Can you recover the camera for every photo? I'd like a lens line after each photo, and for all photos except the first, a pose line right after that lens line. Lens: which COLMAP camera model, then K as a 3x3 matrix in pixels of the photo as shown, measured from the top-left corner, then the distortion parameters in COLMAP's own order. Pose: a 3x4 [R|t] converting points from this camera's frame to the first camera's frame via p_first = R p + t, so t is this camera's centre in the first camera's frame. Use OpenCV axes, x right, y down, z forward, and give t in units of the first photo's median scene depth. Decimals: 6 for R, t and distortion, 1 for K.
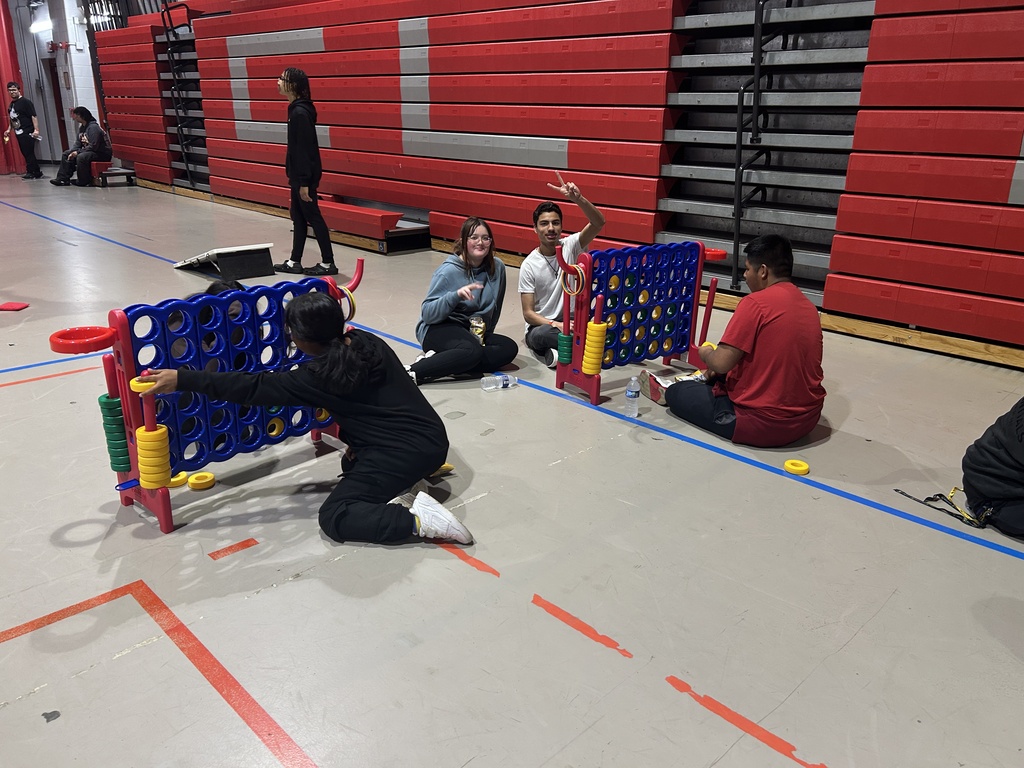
lens RADIAL K [[776.7, 0, 513.7], [0, 776.7, 380.7], [0, 0, 1]] dist [0.044966, -0.038118]
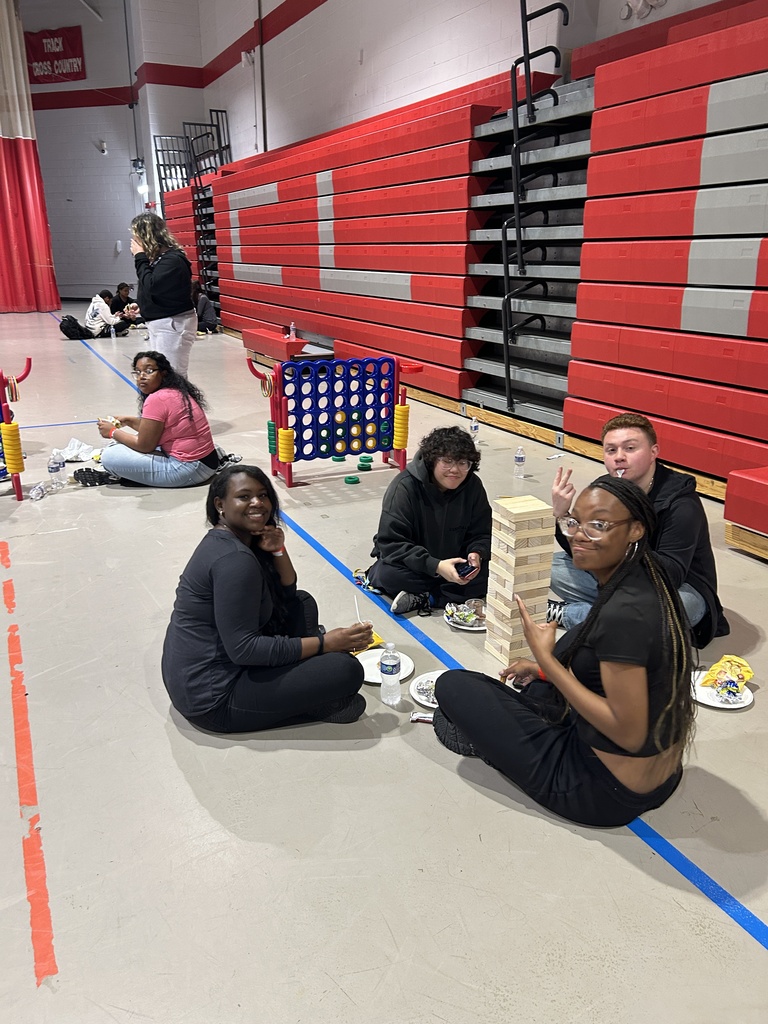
lens RADIAL K [[776.7, 0, 380.8], [0, 776.7, 517.1], [0, 0, 1]] dist [0.044966, -0.038118]
pose [[0.944380, 0.081024, -0.318720, 0.481083], [-0.081328, 0.996611, 0.012376, 0.032690], [0.318642, 0.014233, 0.947768, -0.081386]]
